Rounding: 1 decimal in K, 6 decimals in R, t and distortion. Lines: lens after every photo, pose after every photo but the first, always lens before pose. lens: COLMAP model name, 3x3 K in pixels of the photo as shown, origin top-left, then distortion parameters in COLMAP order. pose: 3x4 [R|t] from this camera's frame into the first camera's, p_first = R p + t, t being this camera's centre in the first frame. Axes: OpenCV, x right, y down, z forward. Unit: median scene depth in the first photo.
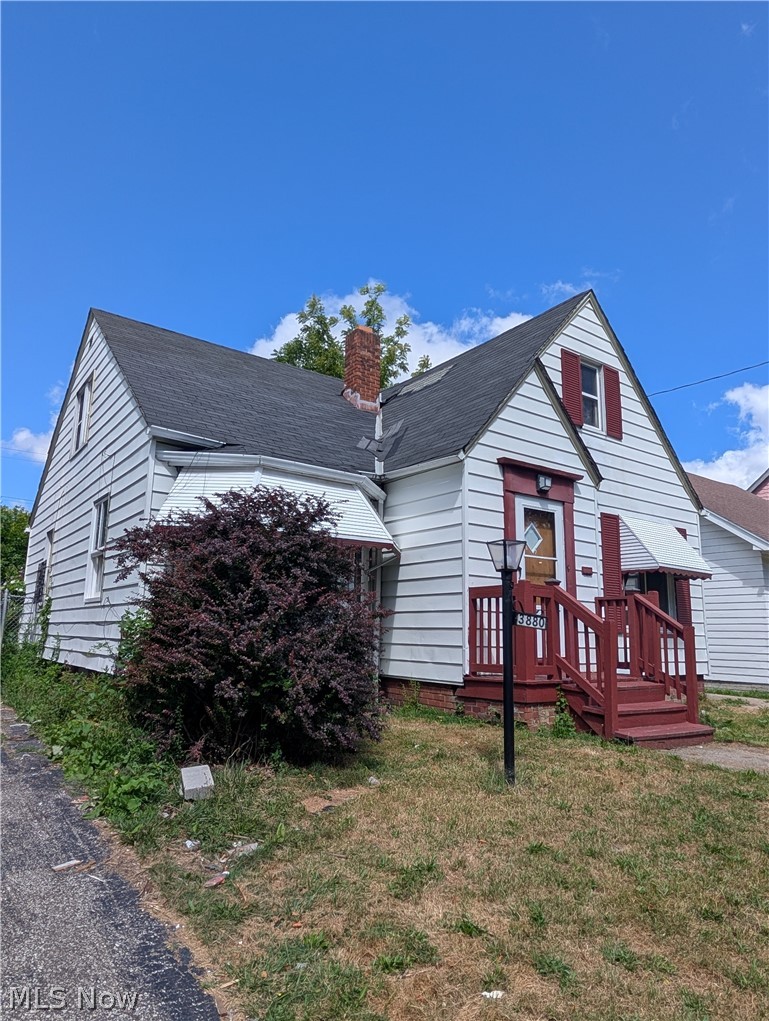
lens RADIAL K [[658.1, 0, 381.2], [0, 658.1, 513.2], [0, 0, 1]] dist [-0.017283, 0.000804]
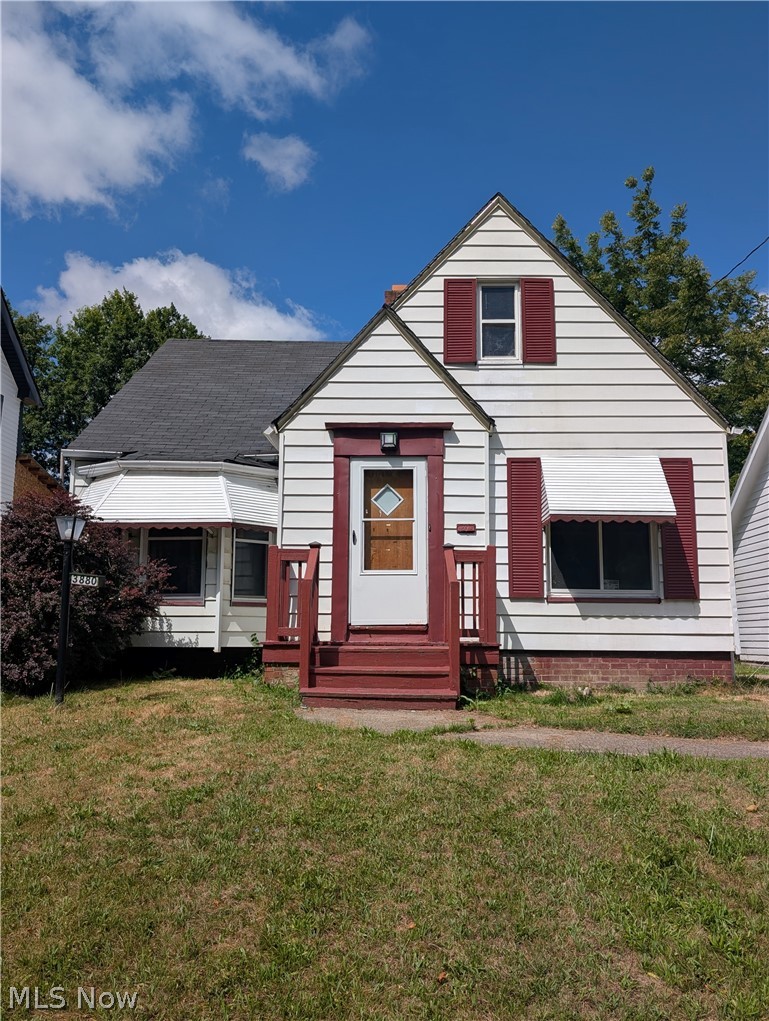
lens RADIAL K [[843.2, 0, 398.6], [0, 843.2, 507.5], [0, 0, 1]] dist [0.020076, -0.011447]
pose [[0.796611, -0.106076, -0.595112, 0.931325], [0.118237, 0.992809, -0.018692, 0.070924], [0.592816, -0.055474, 0.803425, 0.041084]]
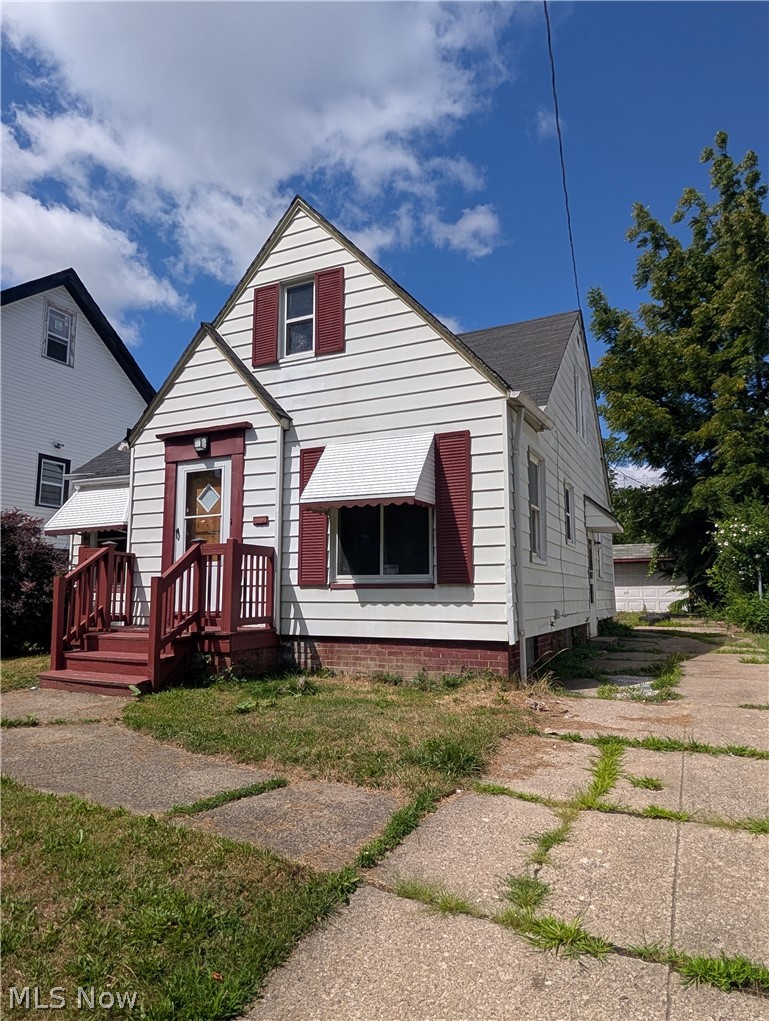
lens RADIAL K [[658.1, 0, 366.1], [0, 658.1, 516.0], [0, 0, 1]] dist [-0.017283, 0.000804]
pose [[0.471036, -0.126385, -0.873013, 1.218915], [0.170345, 0.984087, -0.050555, 0.156225], [0.865510, -0.124901, 0.485070, 0.688104]]
